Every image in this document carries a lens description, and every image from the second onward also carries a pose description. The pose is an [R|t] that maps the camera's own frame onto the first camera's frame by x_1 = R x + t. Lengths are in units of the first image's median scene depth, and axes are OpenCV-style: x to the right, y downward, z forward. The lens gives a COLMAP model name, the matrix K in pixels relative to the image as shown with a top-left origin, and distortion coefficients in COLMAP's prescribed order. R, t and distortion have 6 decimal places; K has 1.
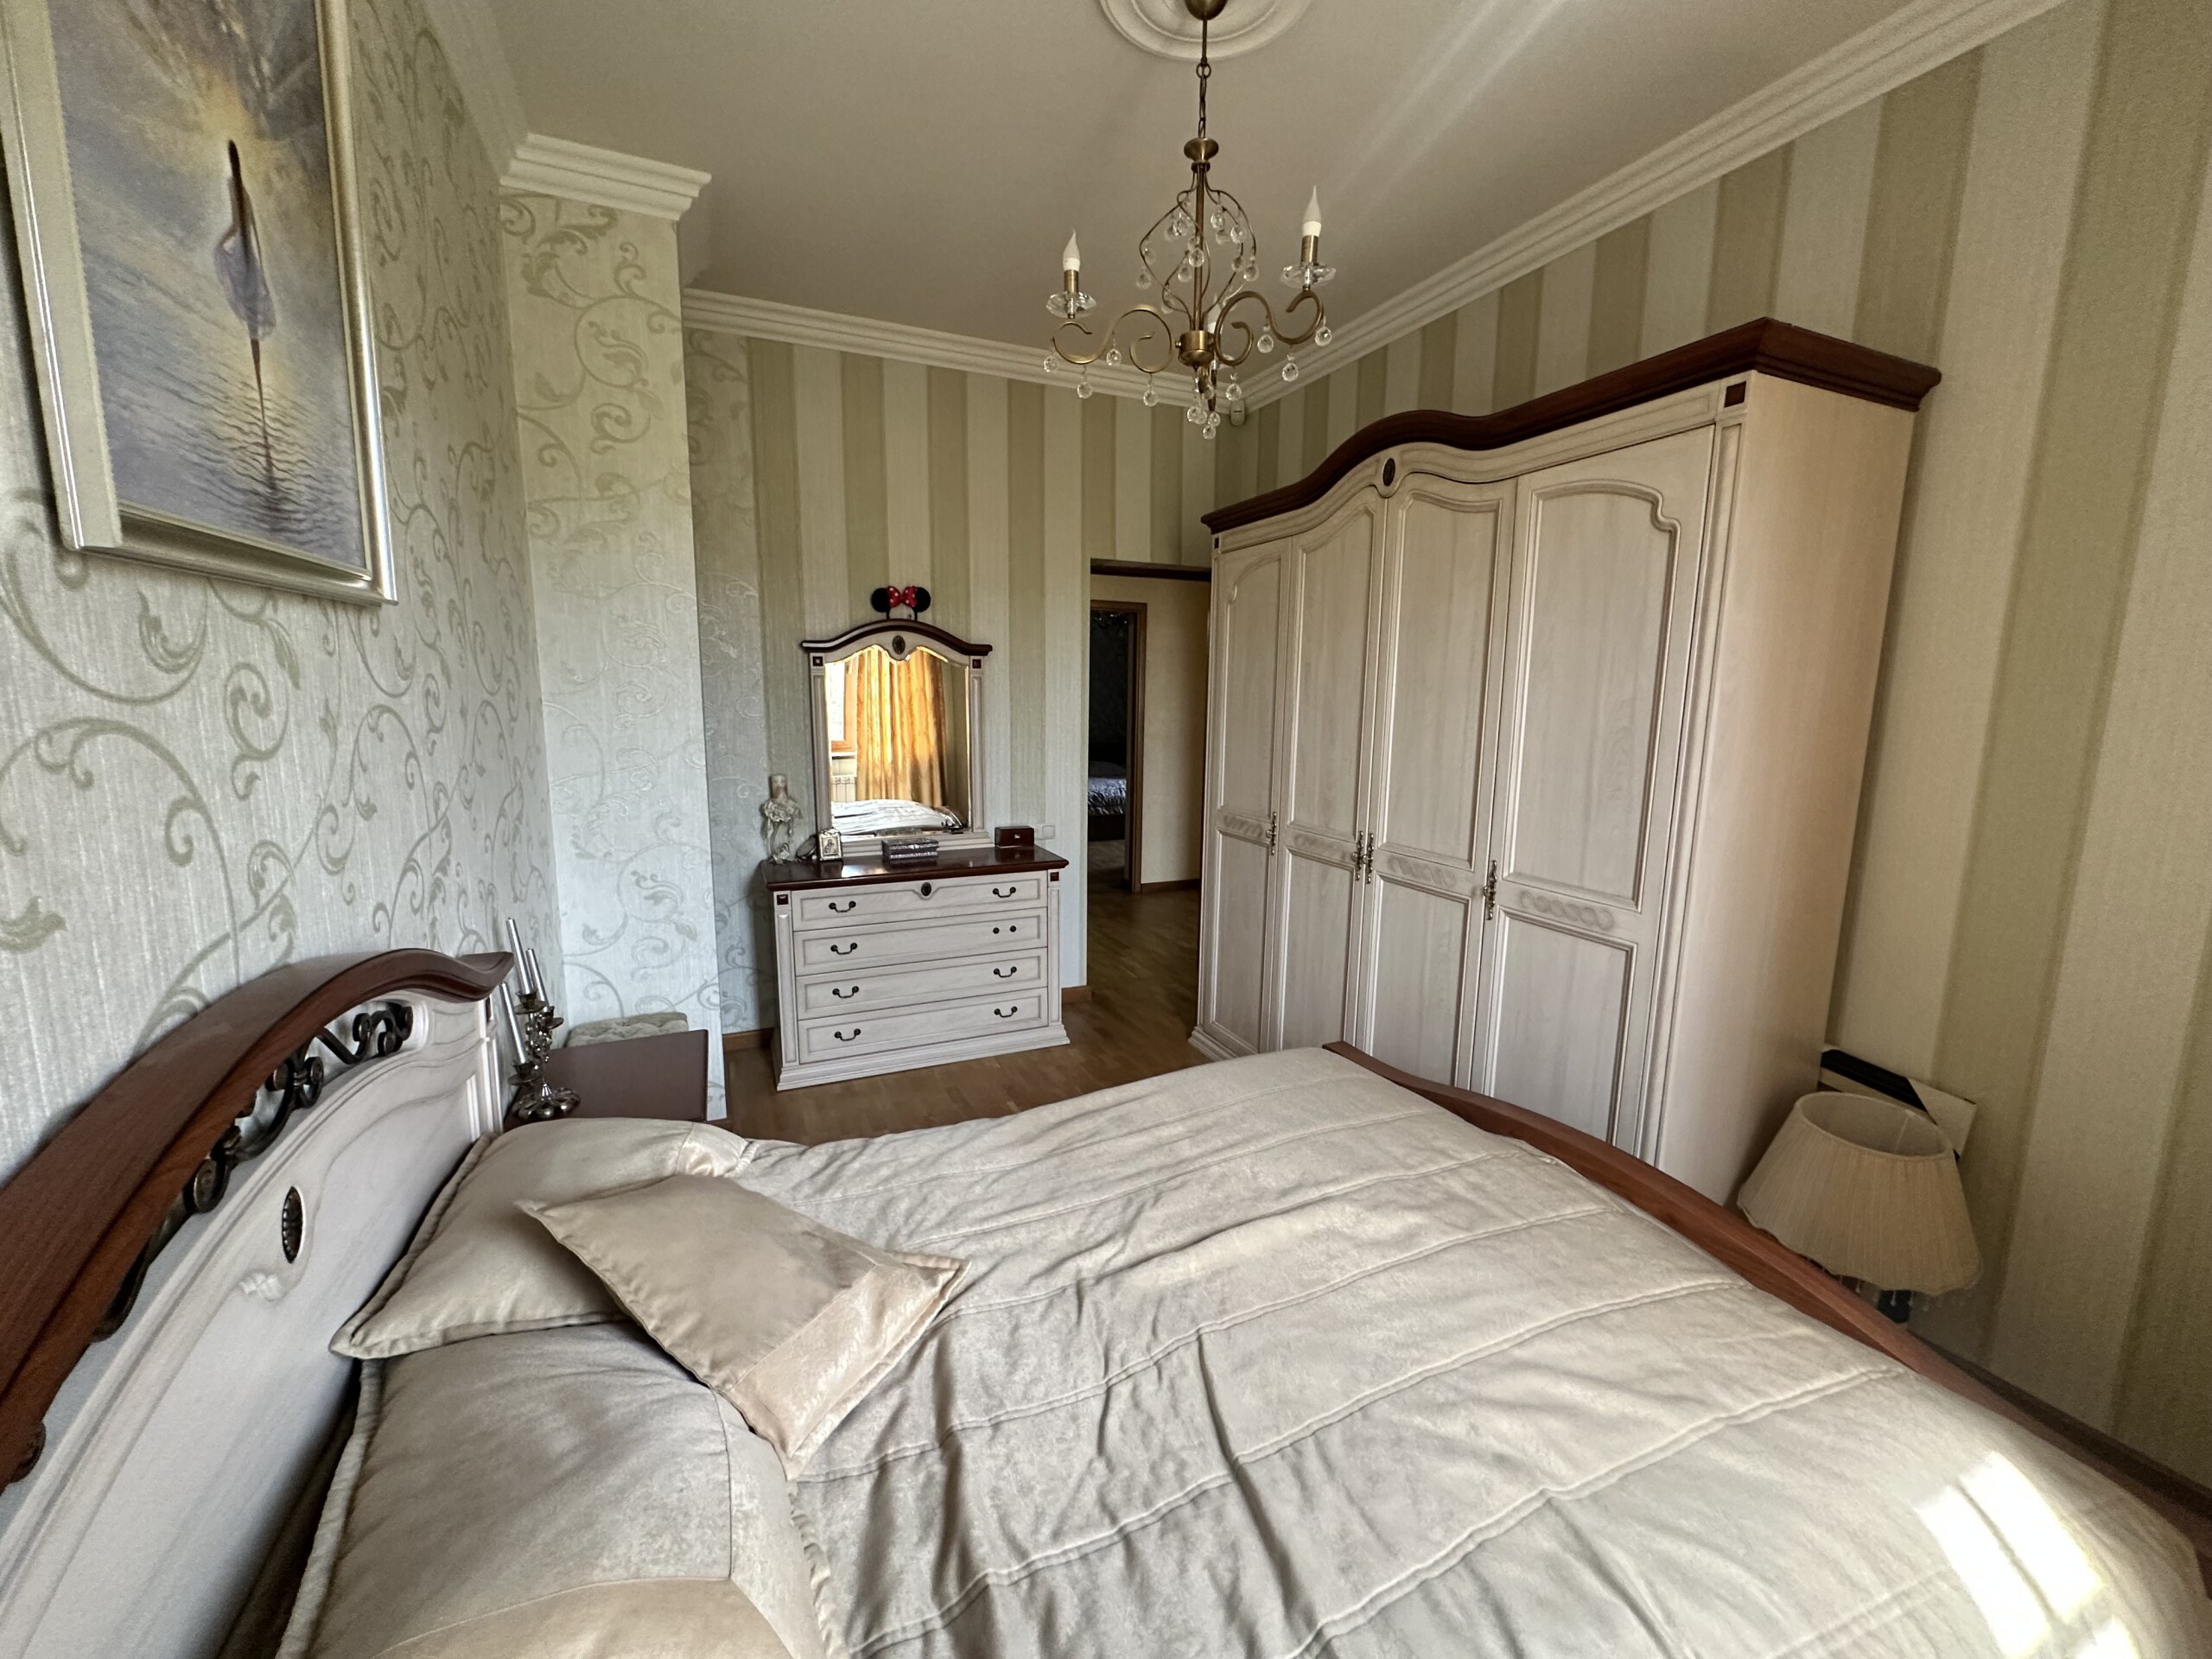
lens RADIAL K [[881.5, 0, 1102.1], [0, 881.5, 830.6], [0, 0, 1]] dist [0.000623, 0.000438]
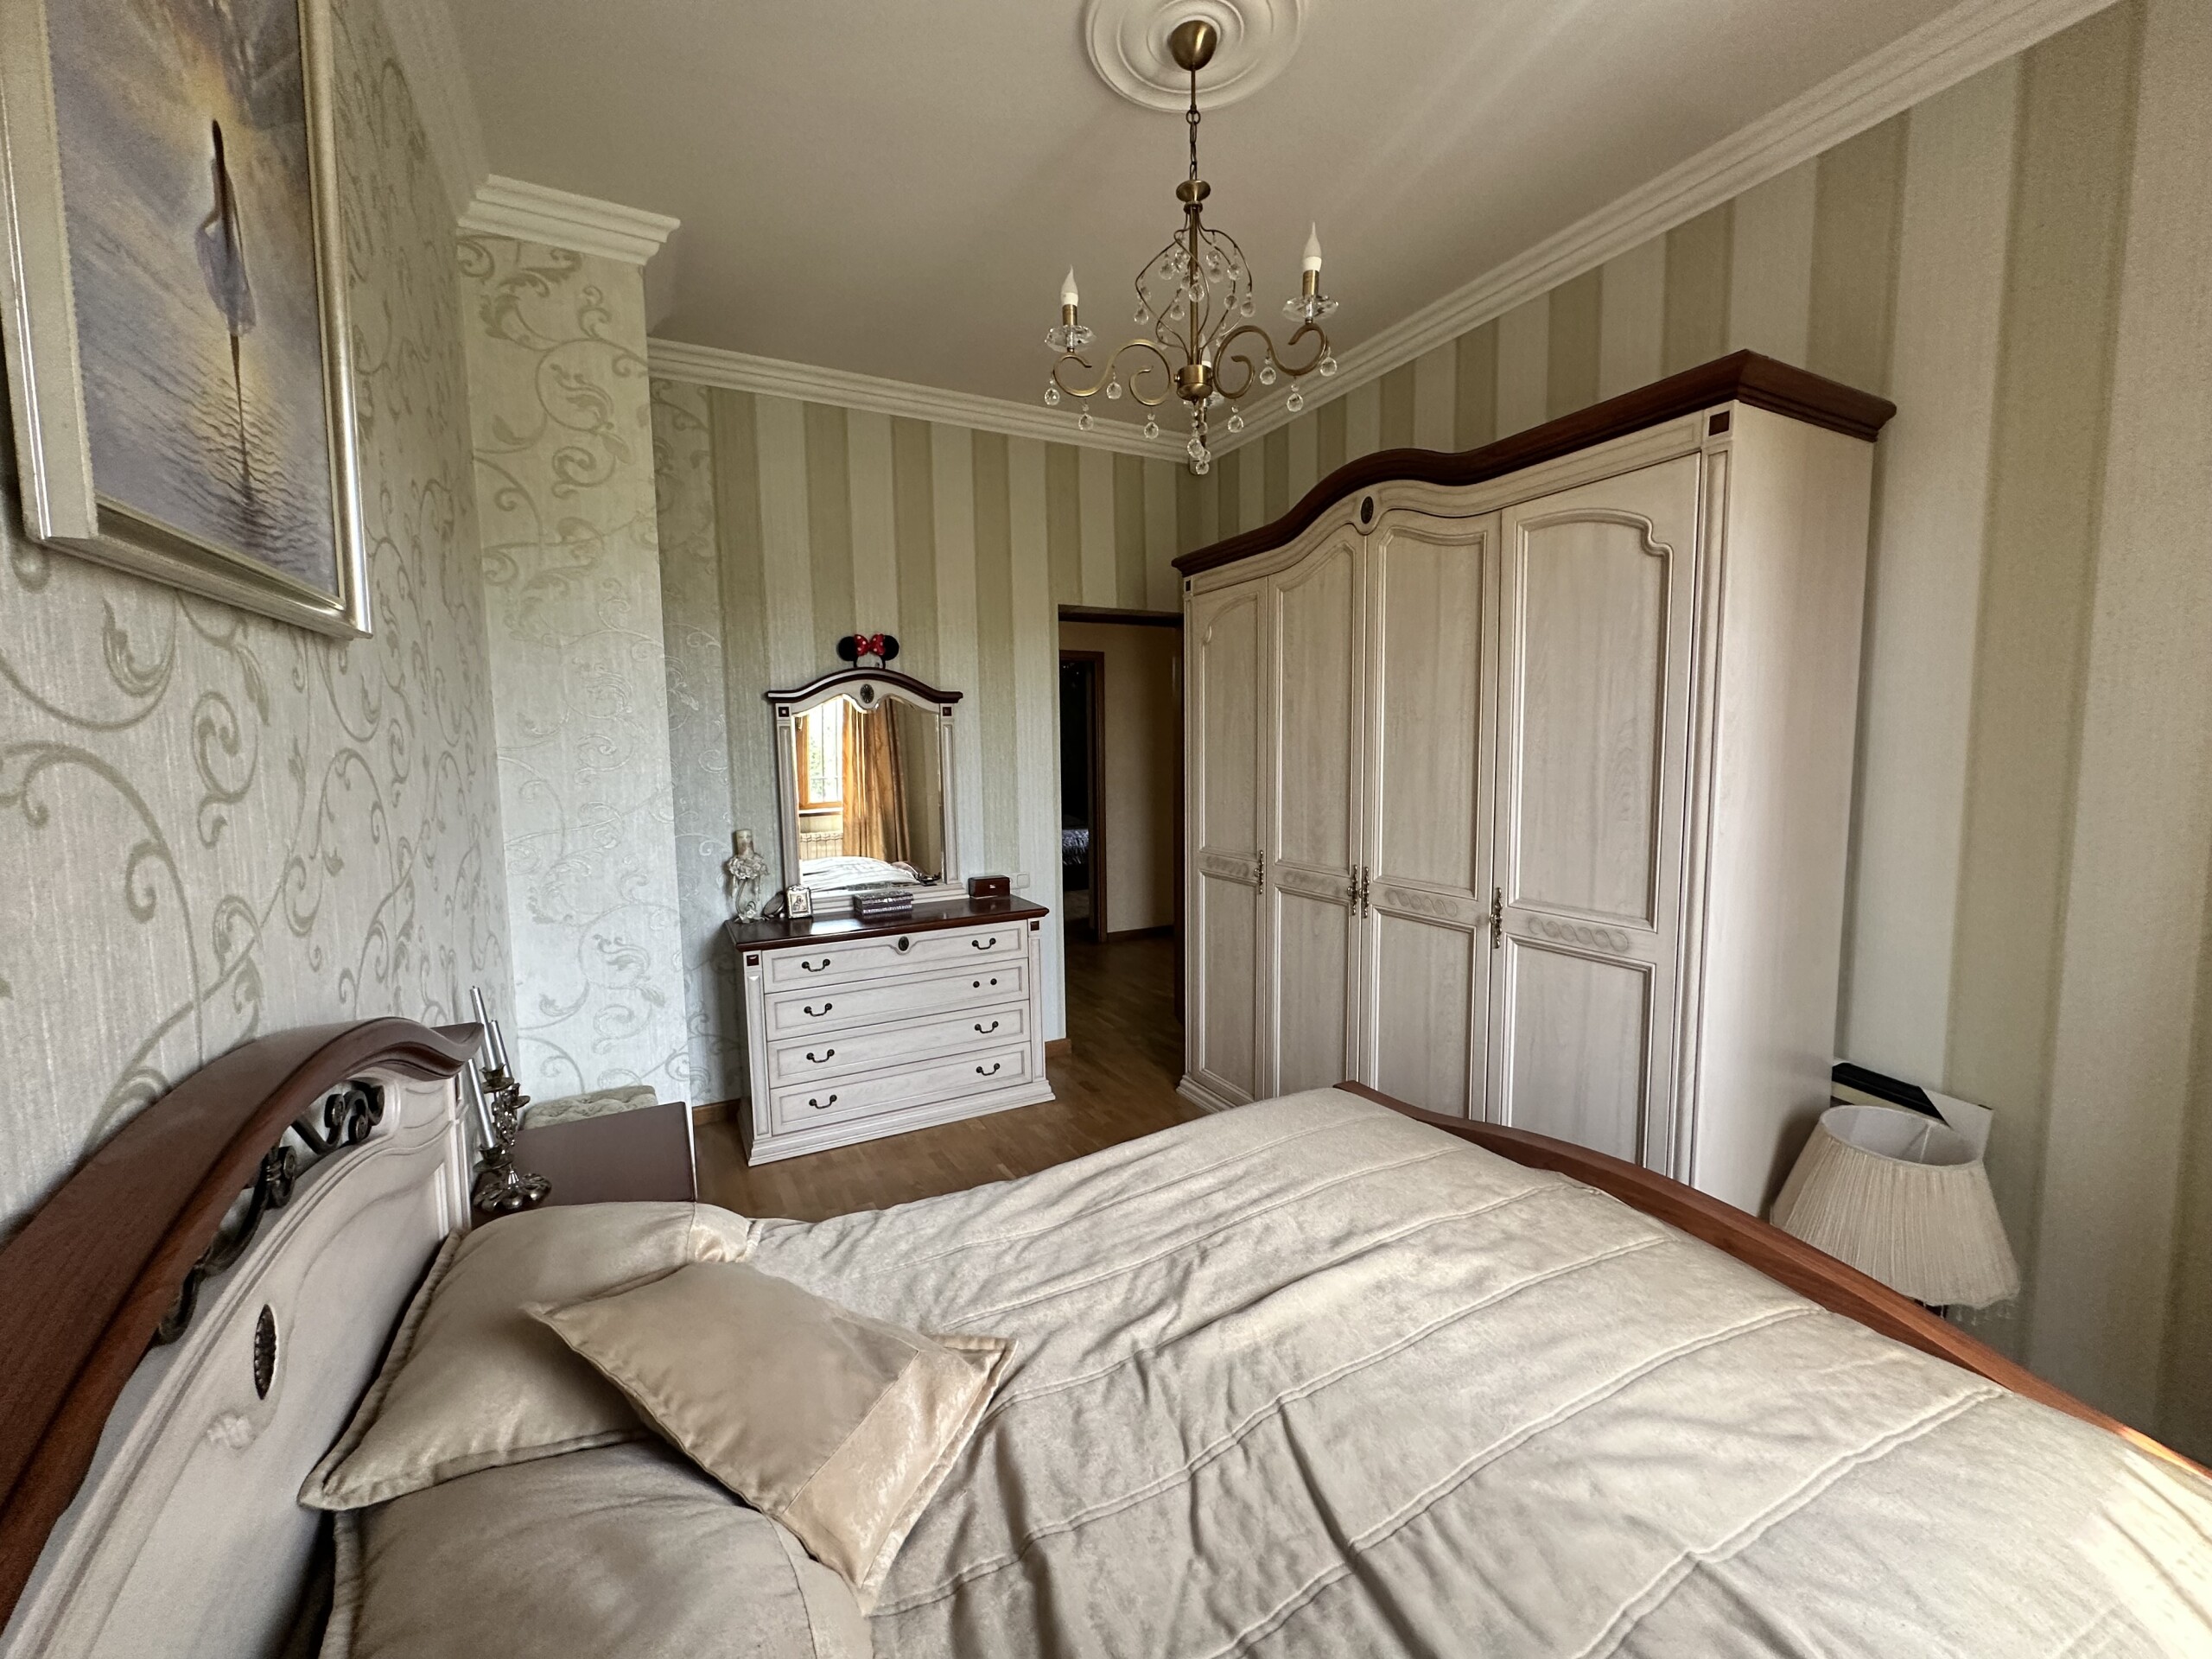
lens RADIAL K [[881.5, 0, 1102.1], [0, 881.5, 830.6], [0, 0, 1]] dist [0.000623, 0.000438]
pose [[0.997378, -0.031879, 0.064967, -0.093647], [0.035757, 0.997592, -0.059424, 0.018728], [-0.062916, 0.061591, 0.996116, 0.049471]]
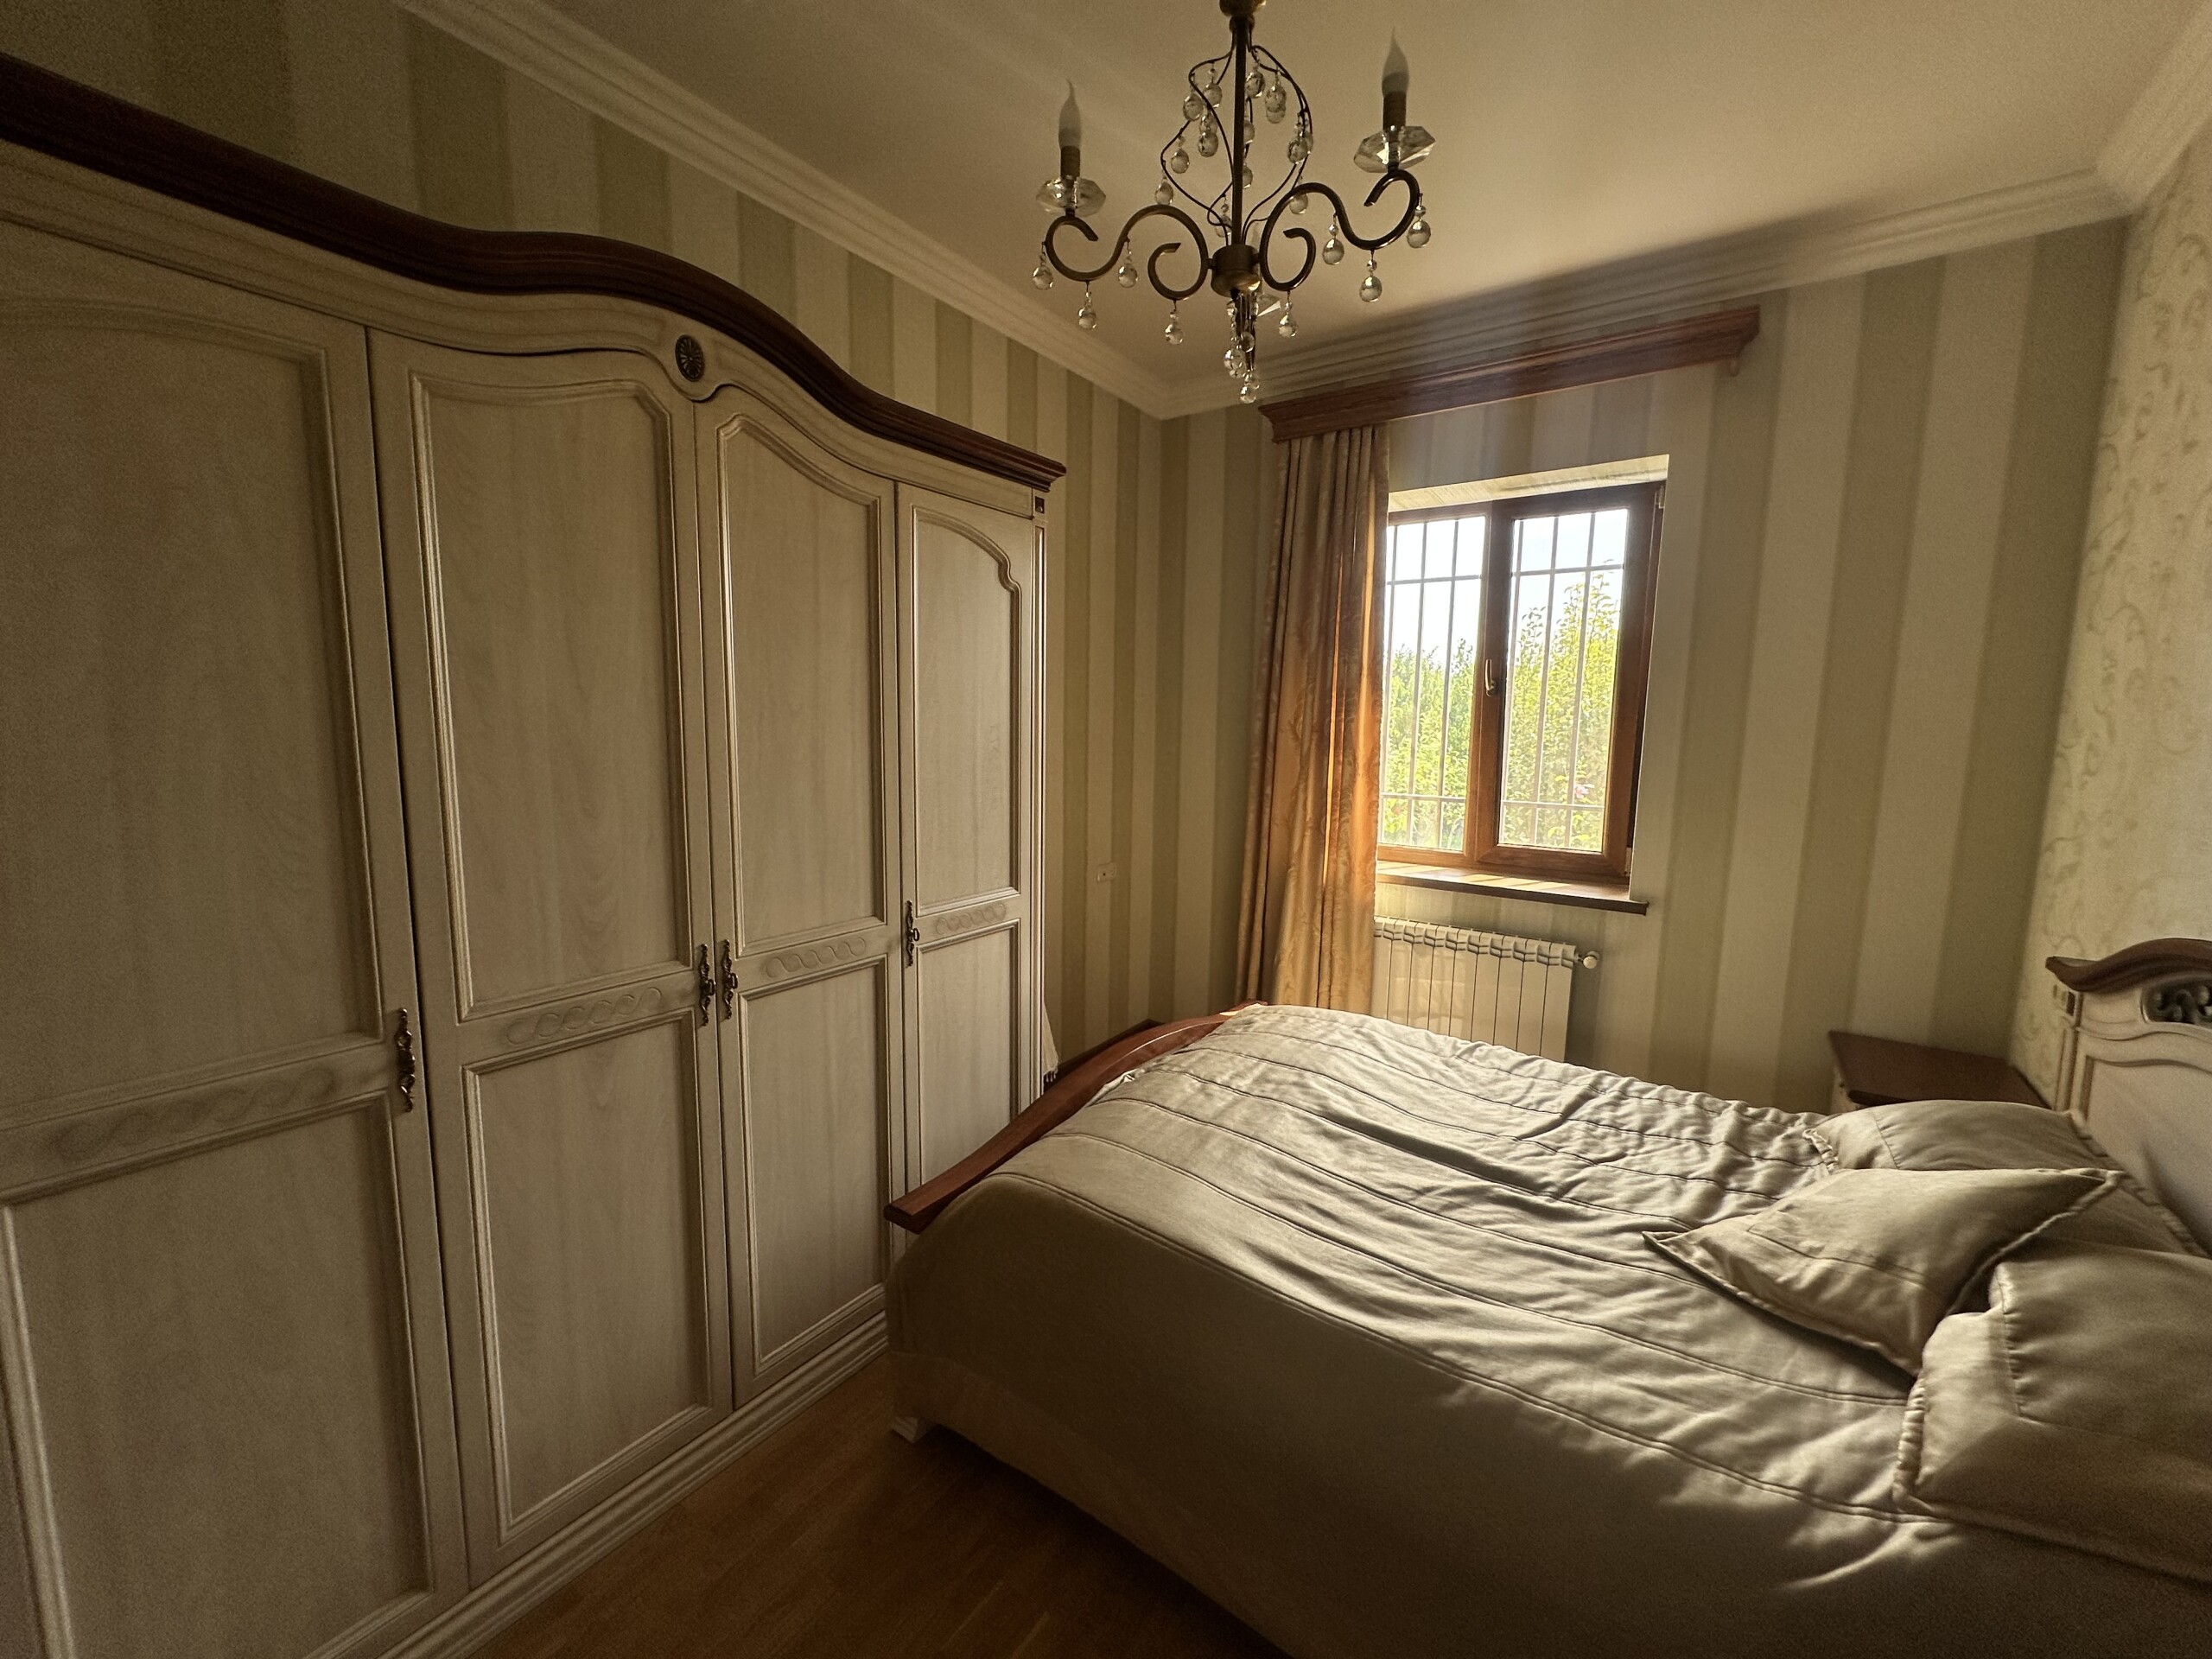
lens RADIAL K [[881.5, 0, 1102.1], [0, 881.5, 830.6], [0, 0, 1]] dist [0.000623, 0.000438]
pose [[-0.514530, -0.128776, 0.847747, -0.626904], [0.112236, 0.970038, 0.215472, -0.312622], [-0.850095, 0.206015, -0.484661, 1.851221]]
